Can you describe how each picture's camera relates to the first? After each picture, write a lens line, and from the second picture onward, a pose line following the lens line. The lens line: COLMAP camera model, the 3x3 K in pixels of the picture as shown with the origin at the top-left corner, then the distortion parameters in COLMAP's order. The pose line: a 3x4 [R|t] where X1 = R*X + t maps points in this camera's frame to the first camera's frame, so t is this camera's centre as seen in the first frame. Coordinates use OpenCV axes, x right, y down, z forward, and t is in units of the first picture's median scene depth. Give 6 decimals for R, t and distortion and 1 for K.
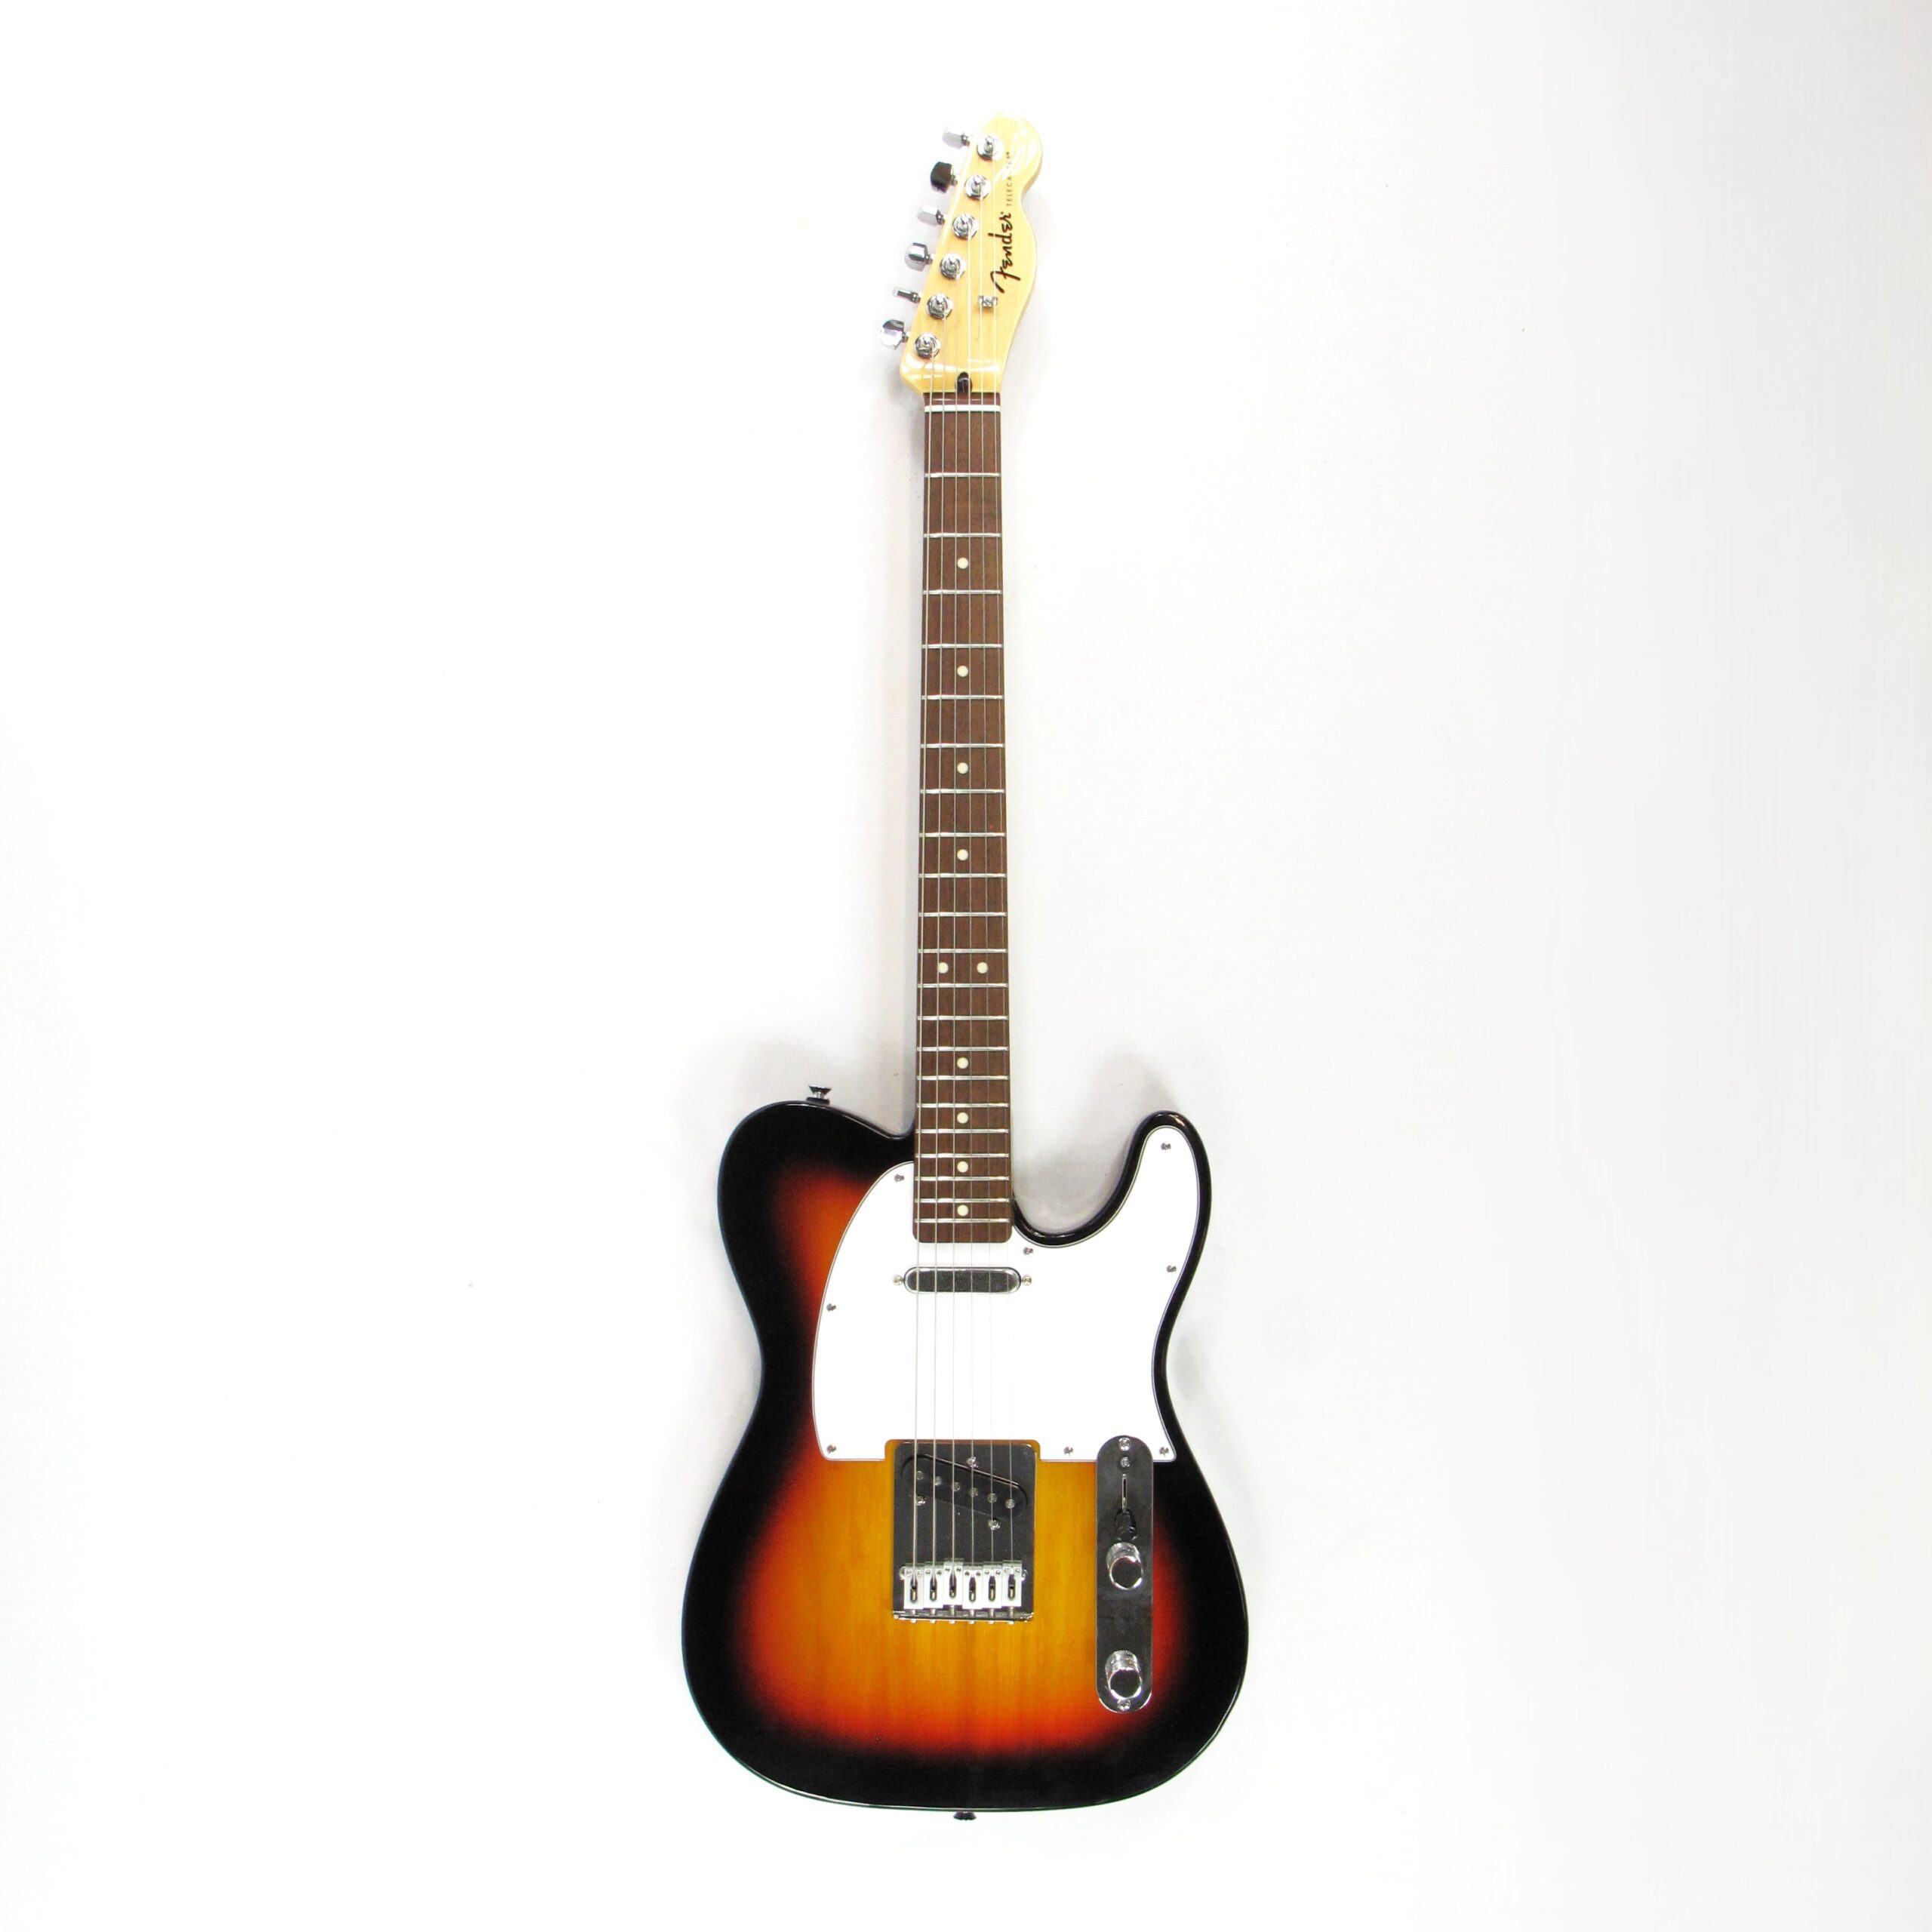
lens RADIAL K [[2781.5, 0, 966.0], [0, 2781.5, 966.0], [0, 0, 1]] dist [-0.185003, 0.022428]
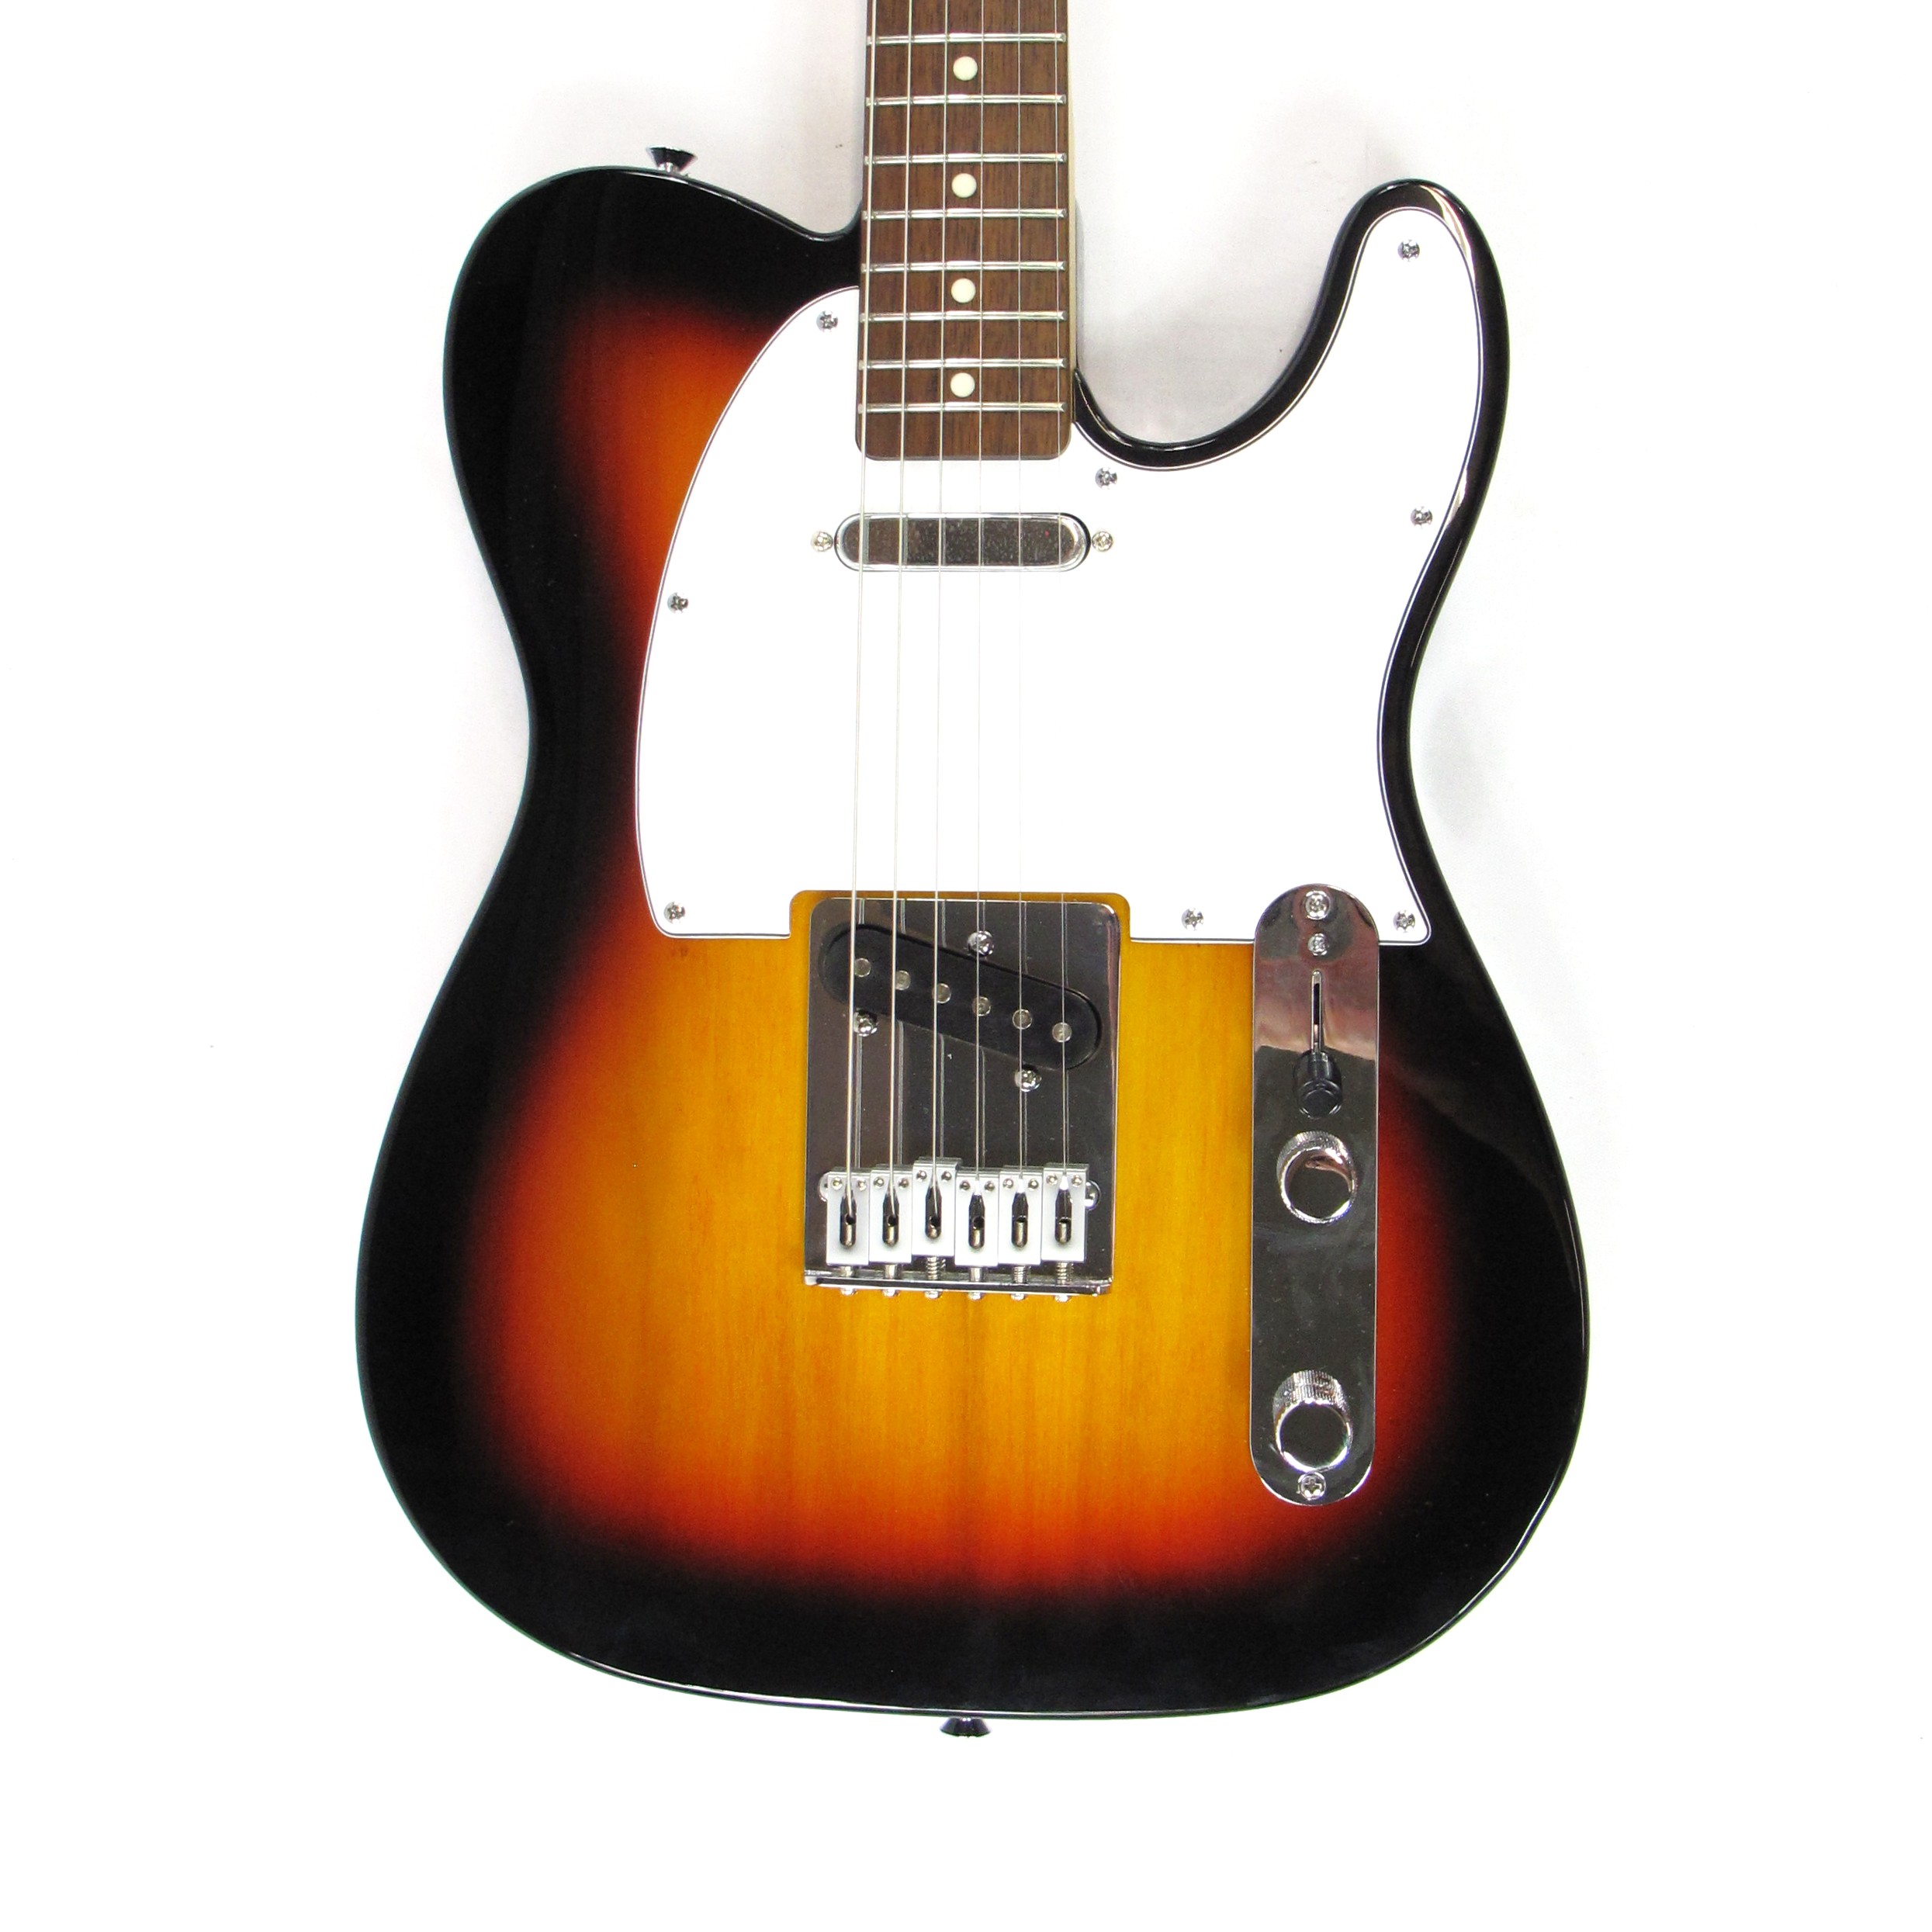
lens RADIAL K [[3072.4, 0, 971.2], [0, 3072.4, 899.2], [0, 0, 1]] dist [-0.148424, 0.025201]
pose [[0.997957, 0.007421, -0.063451, 0.032803], [-0.005538, 0.999540, 0.029805, 0.157457], [0.063643, -0.029393, 0.997540, 0.496484]]
